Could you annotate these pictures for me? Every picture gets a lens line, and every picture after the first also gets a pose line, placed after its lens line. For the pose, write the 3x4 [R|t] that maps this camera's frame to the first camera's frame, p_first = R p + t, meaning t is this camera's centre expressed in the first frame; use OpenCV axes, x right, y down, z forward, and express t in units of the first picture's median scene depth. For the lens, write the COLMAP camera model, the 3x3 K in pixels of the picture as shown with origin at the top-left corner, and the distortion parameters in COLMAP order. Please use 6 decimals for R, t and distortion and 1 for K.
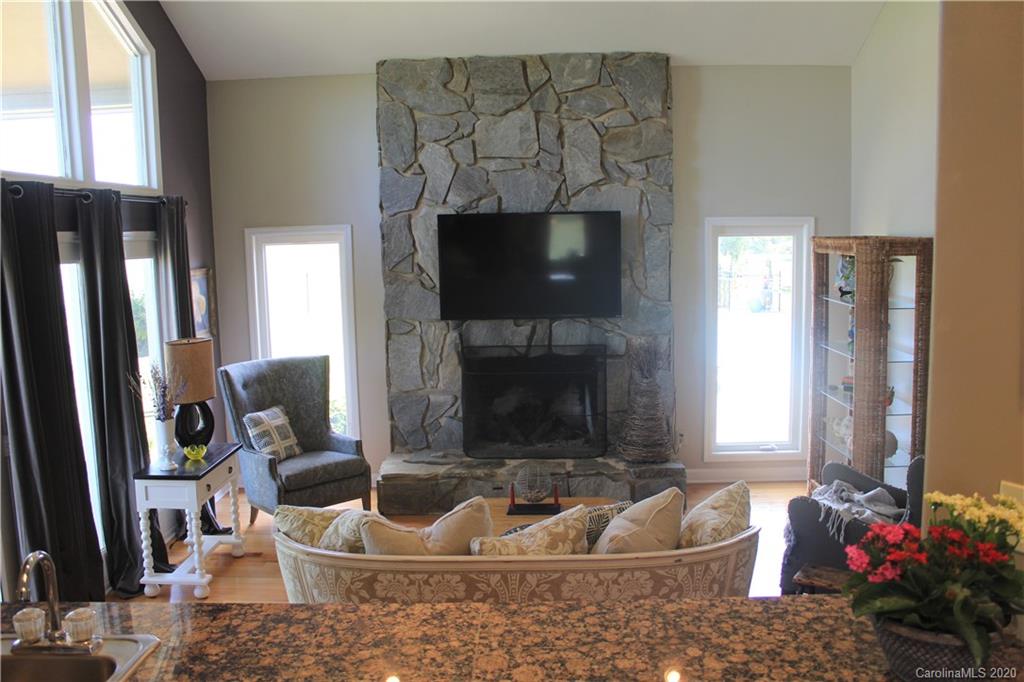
lens RADIAL K [[857.3, 0, 512.0], [0, 857.3, 341.0], [0, 0, 1]] dist [-0.170922, 0.179966]
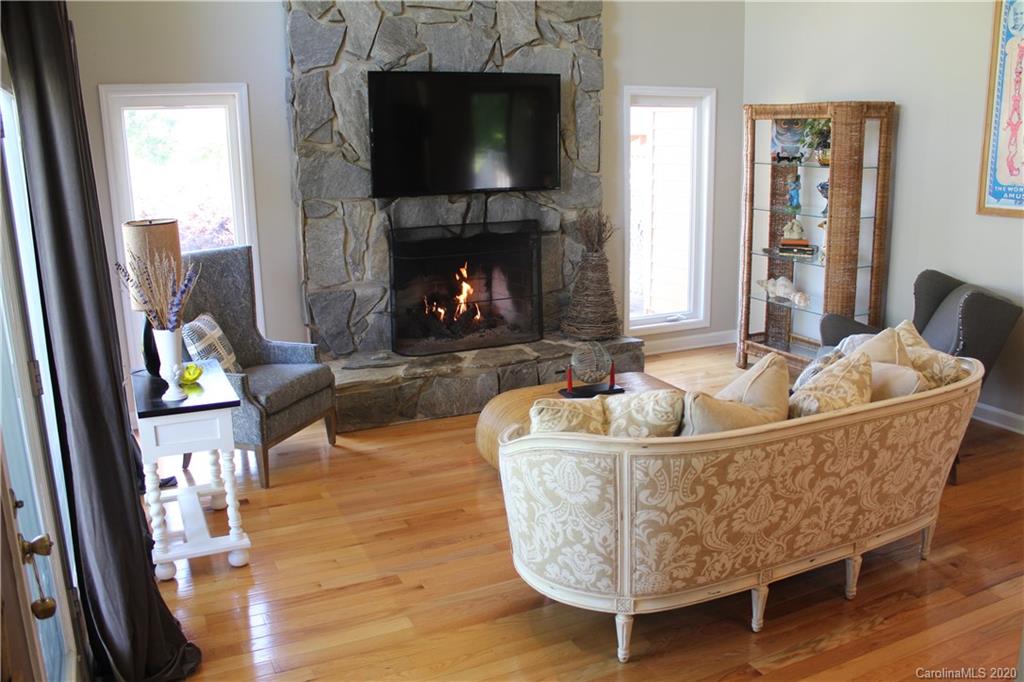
lens RADIAL K [[857.3, 0, 512.0], [0, 857.3, 341.0], [0, 0, 1]] dist [-0.170922, 0.179966]
pose [[0.890945, -0.098681, 0.443259, -0.346666], [0.055189, 0.992398, 0.110004, 0.031091], [-0.450745, -0.073544, 0.889618, 0.180091]]
